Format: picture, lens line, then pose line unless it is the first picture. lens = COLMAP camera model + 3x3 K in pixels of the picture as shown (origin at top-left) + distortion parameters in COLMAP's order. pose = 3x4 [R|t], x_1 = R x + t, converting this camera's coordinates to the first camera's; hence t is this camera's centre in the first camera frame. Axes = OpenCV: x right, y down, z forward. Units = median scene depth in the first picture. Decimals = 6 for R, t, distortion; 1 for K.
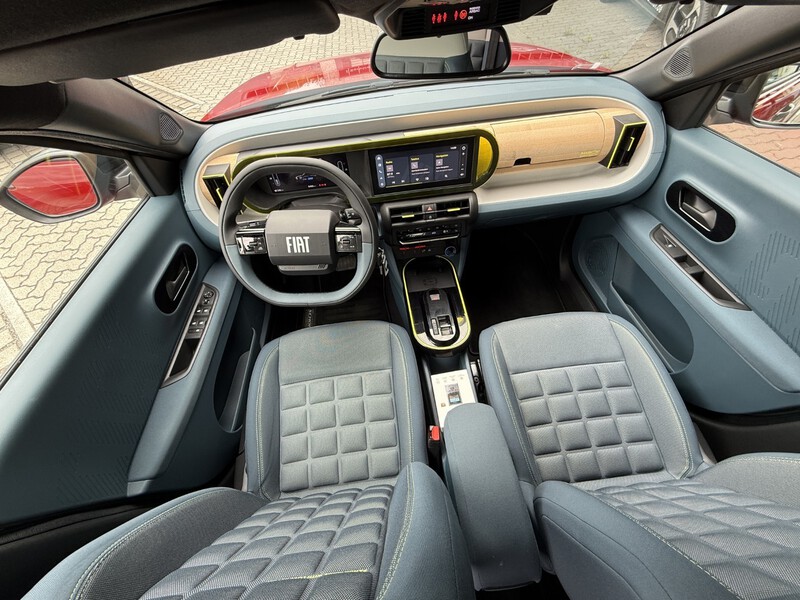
lens RADIAL K [[318.4, 0, 400.0], [0, 318.4, 300.0], [0, 0, 1]] dist [0.001035, 0.000036]
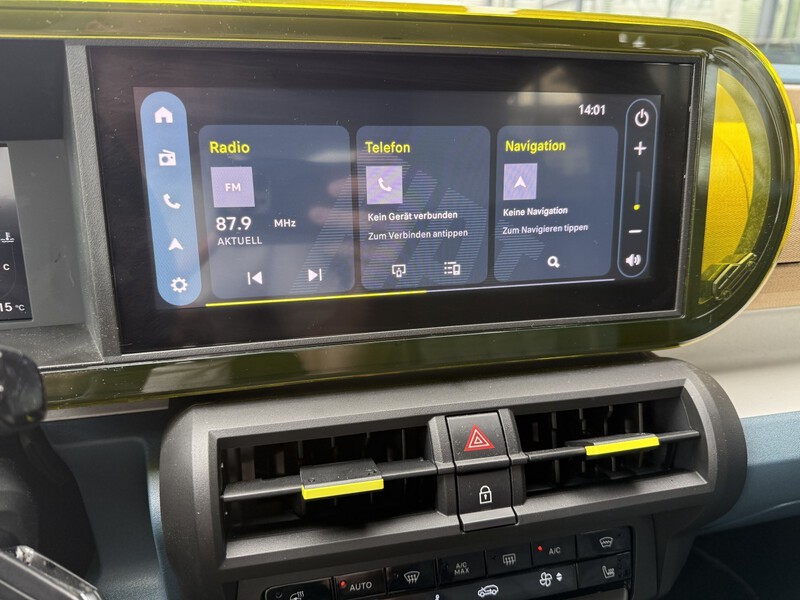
lens RADIAL K [[576.5, 0, 400.0], [0, 576.5, 300.0], [0, 0, 1]] dist [-0.005515, -0.000625]
pose [[0.990524, 0.031240, 0.133738, 0.013600], [0.050263, 0.823768, -0.564695, -0.182875], [-0.127810, 0.566066, 0.814391, 0.728709]]
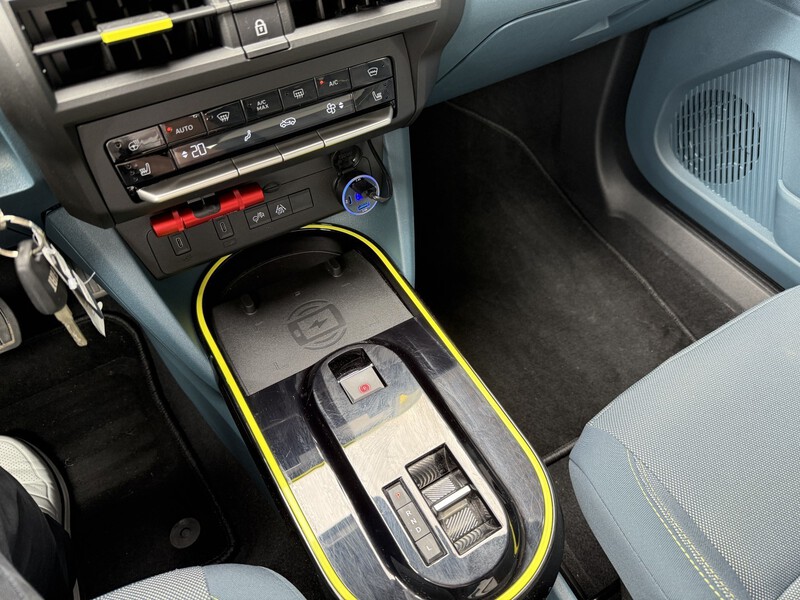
lens RADIAL K [[576.5, 0, 400.0], [0, 576.5, 300.0], [0, 0, 1]] dist [-0.005515, -0.000625]
pose [[0.906085, -0.274527, 0.321939, 0.013838], [0.280771, 0.959370, 0.027864, -0.086811], [-0.316508, 0.065144, 0.946350, 0.657317]]
